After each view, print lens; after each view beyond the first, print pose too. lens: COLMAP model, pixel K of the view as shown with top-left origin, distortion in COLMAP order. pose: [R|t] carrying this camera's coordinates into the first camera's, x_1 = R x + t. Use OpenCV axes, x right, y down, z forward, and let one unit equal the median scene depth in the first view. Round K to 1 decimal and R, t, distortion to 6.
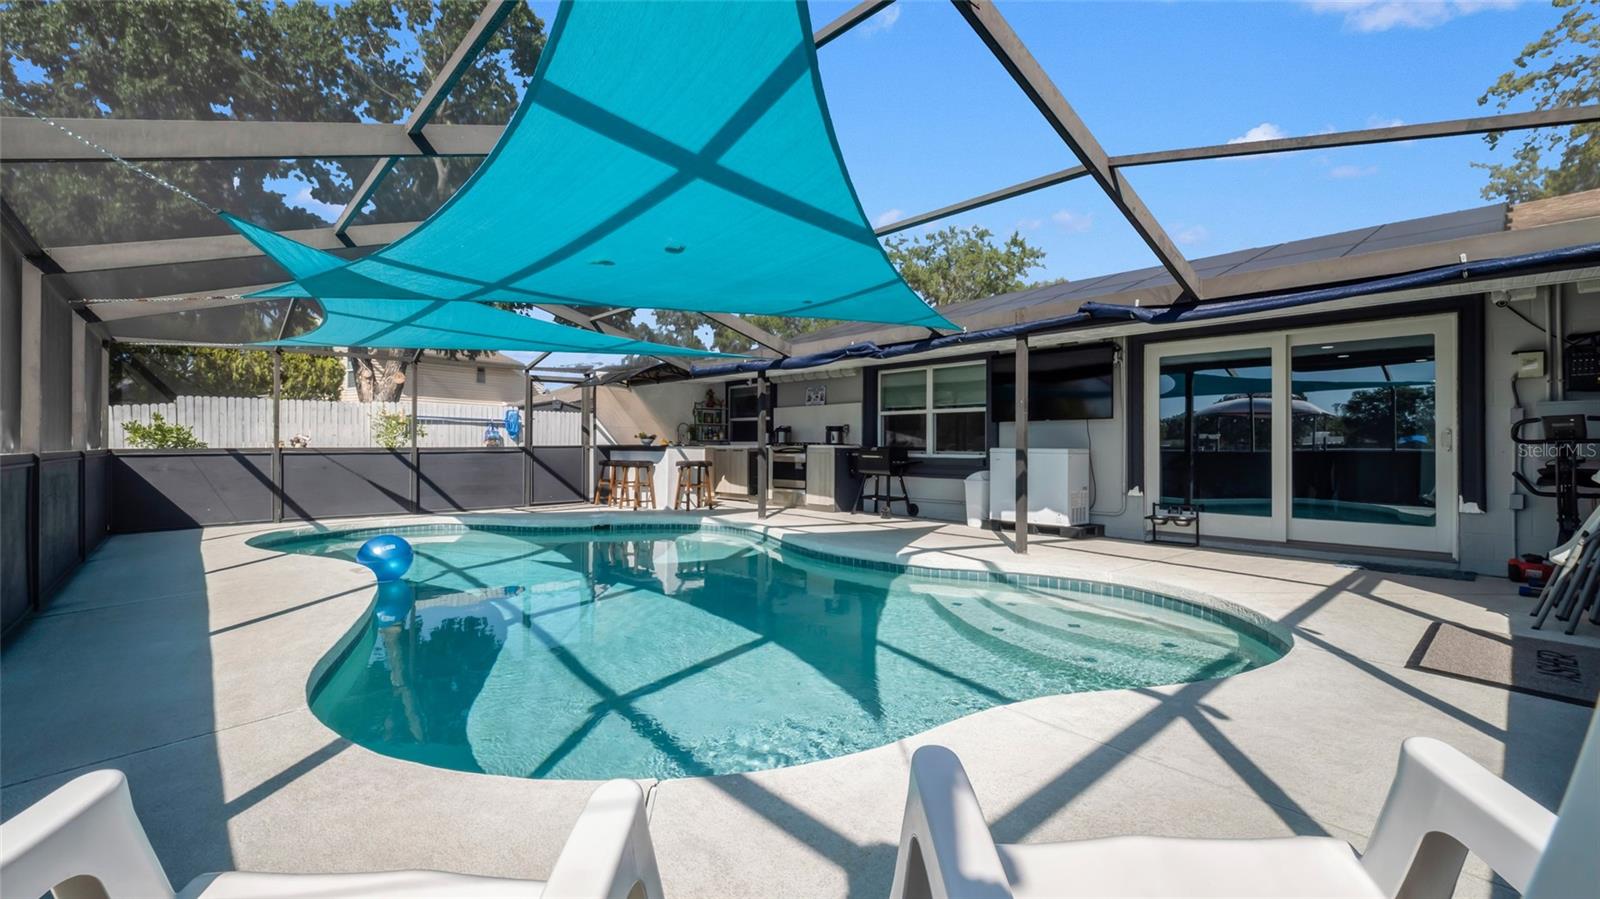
lens RADIAL K [[666.7, 0, 796.8], [0, 666.7, 448.8], [0, 0, 1]] dist [-0.000717, -0.004866]
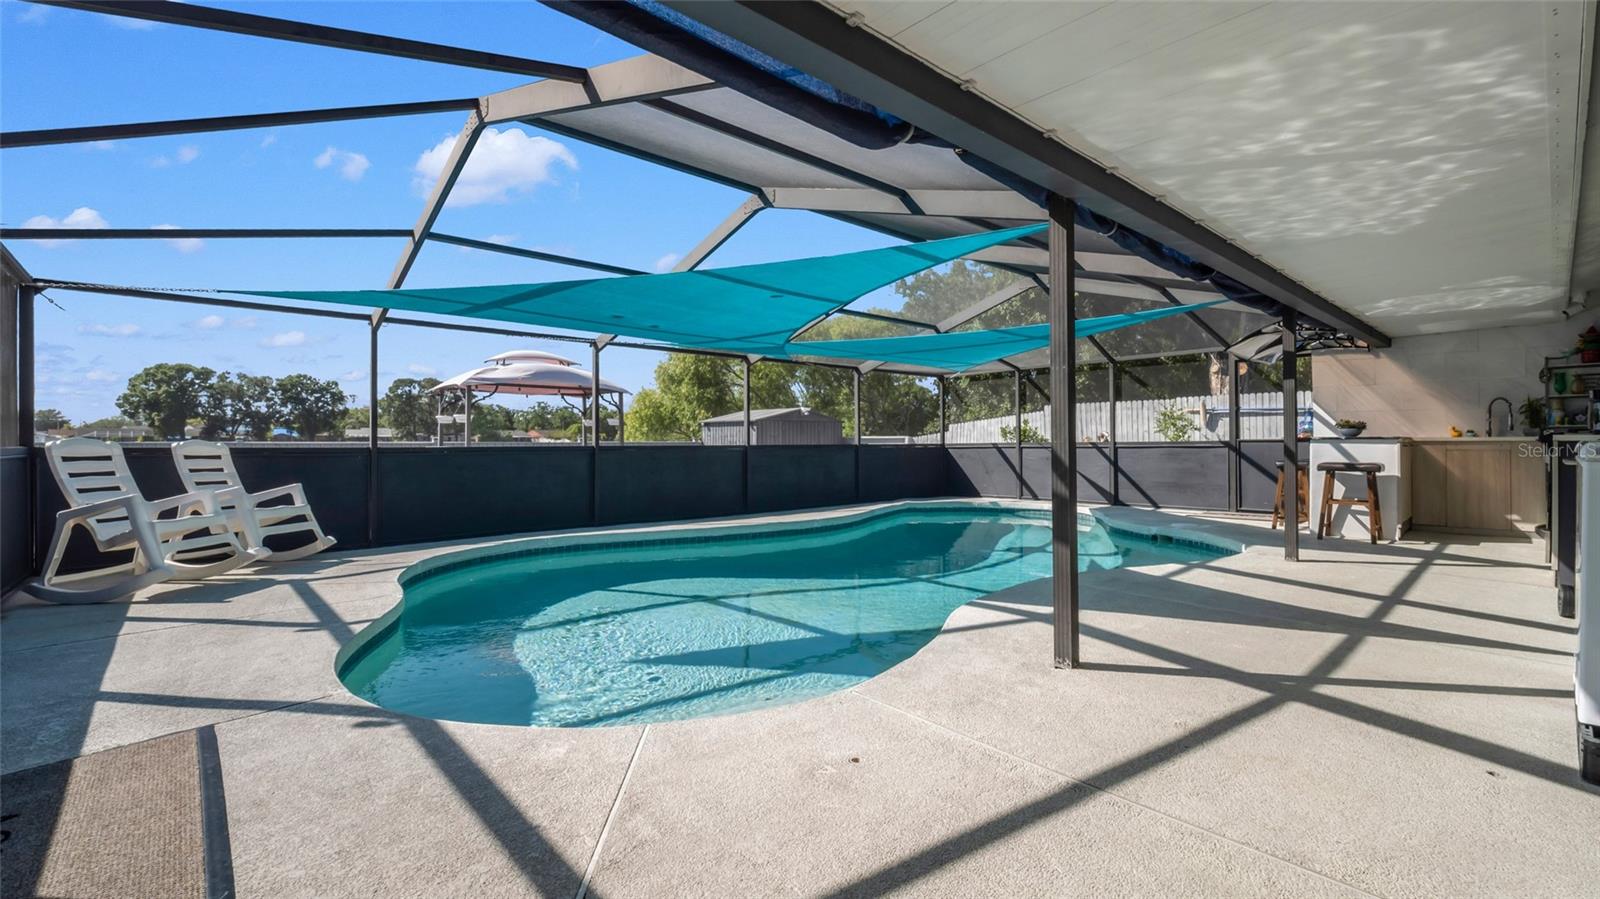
lens RADIAL K [[666.7, 0, 792.9], [0, 666.7, 440.3], [0, 0, 1]] dist [-0.000717, -0.004866]
pose [[-0.009763, -0.004384, -0.999943, 0.977353], [0.001723, 0.999989, -0.004401, -0.002309], [0.999951, -0.001766, -0.009756, 0.998023]]
